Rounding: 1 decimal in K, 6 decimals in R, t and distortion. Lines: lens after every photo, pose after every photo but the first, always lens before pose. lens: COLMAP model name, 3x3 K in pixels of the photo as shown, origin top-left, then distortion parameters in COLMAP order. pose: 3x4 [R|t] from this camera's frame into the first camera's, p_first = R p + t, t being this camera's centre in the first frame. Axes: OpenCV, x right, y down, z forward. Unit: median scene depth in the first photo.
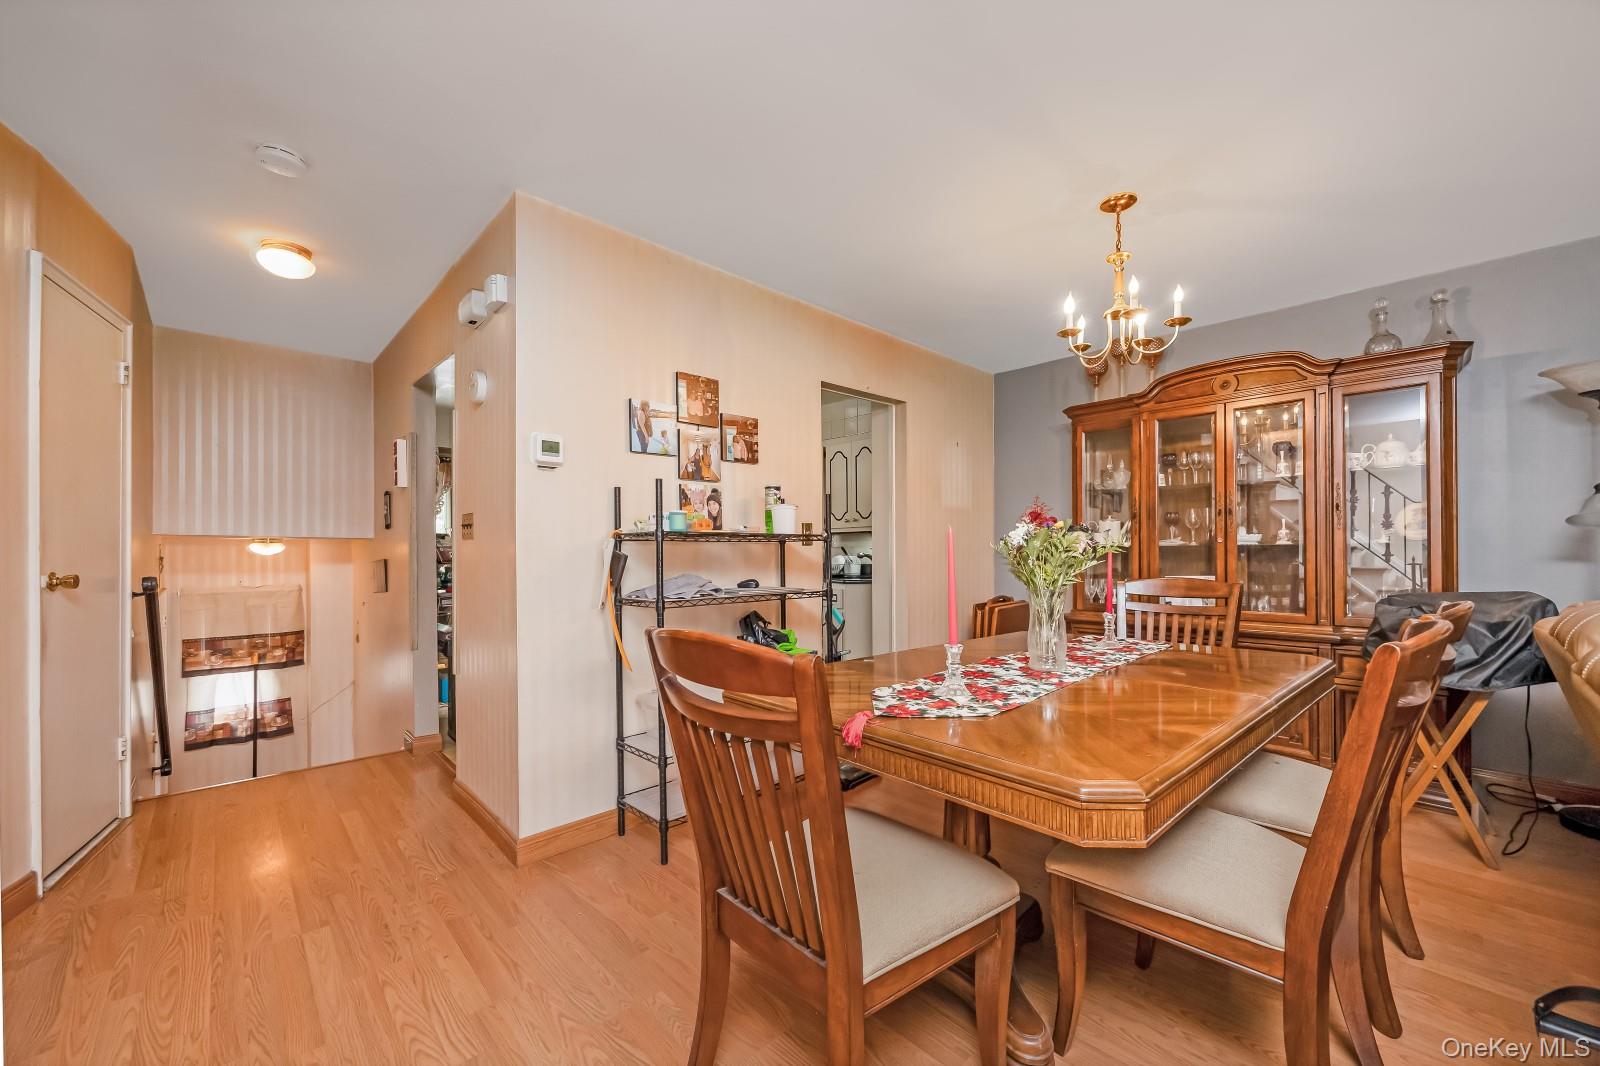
lens RADIAL K [[613.1, 0, 806.4], [0, 613.1, 546.4], [0, 0, 1]] dist [0.002785, 0.000138]
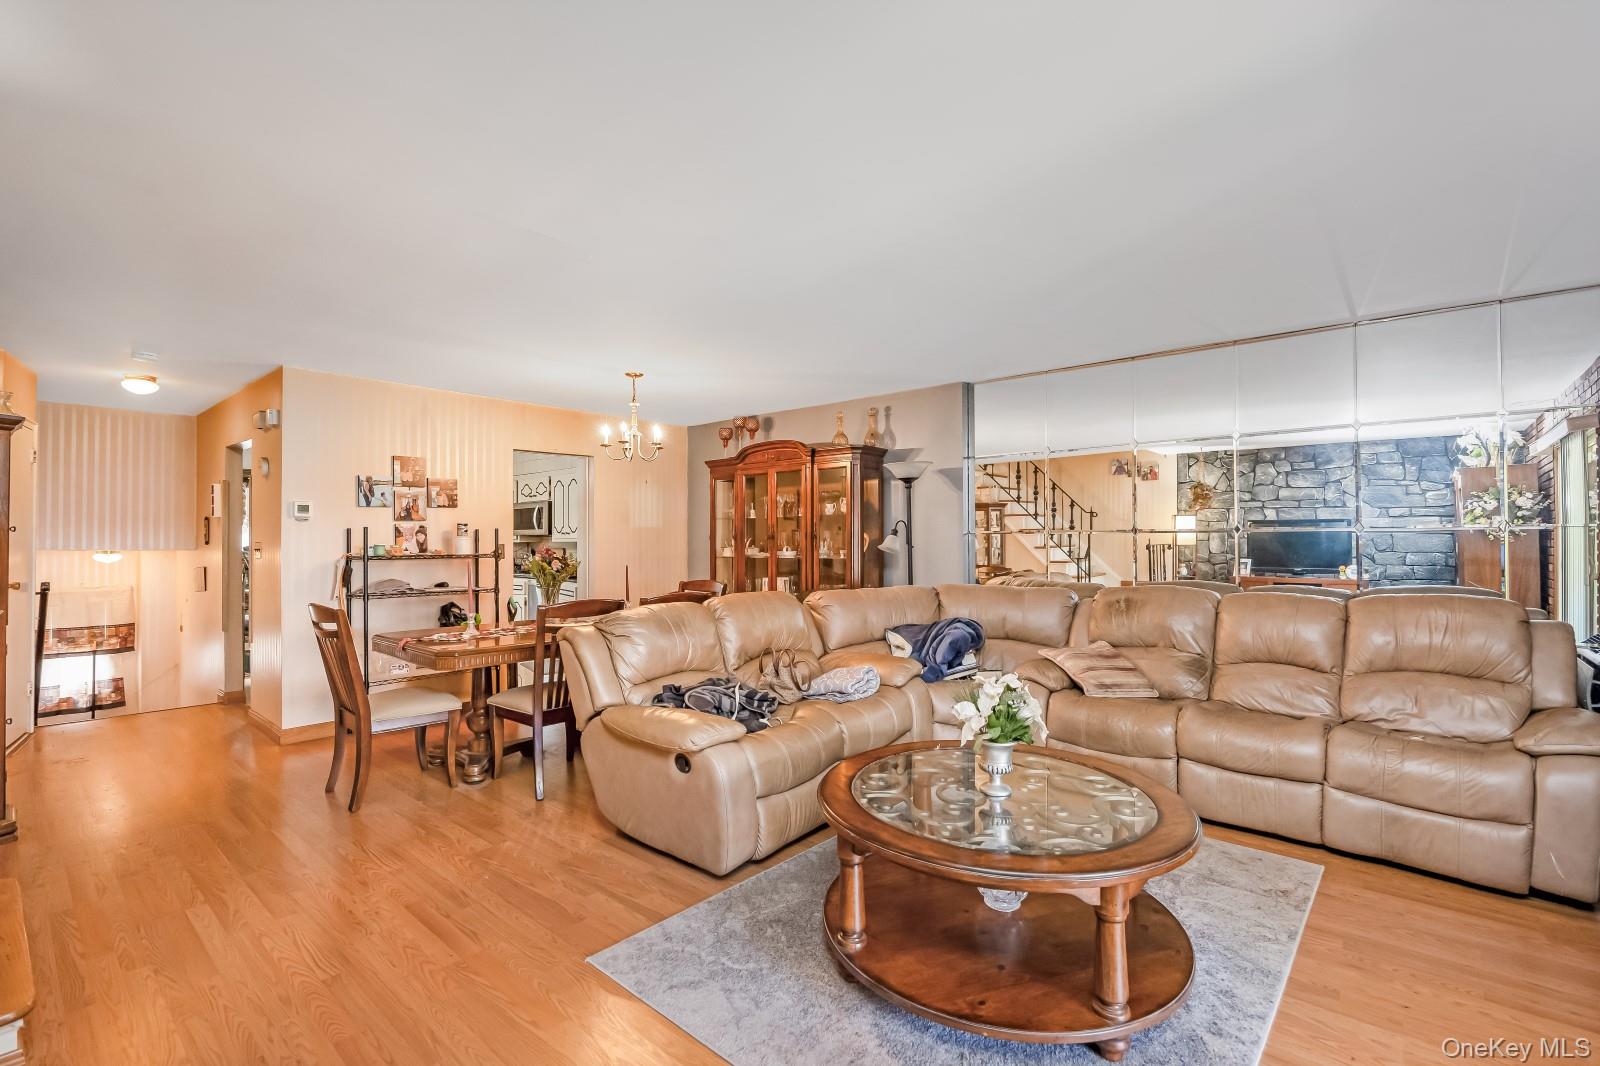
lens RADIAL K [[727.5, 0, 799.1], [0, 727.5, 528.5], [0, 0, 1]] dist [-0.002361, -0.000565]
pose [[0.996792, 0.001968, 0.080016, 0.568321], [-0.001279, 0.999962, -0.008663, -0.059500], [-0.080030, 0.008533, 0.996756, -0.810111]]
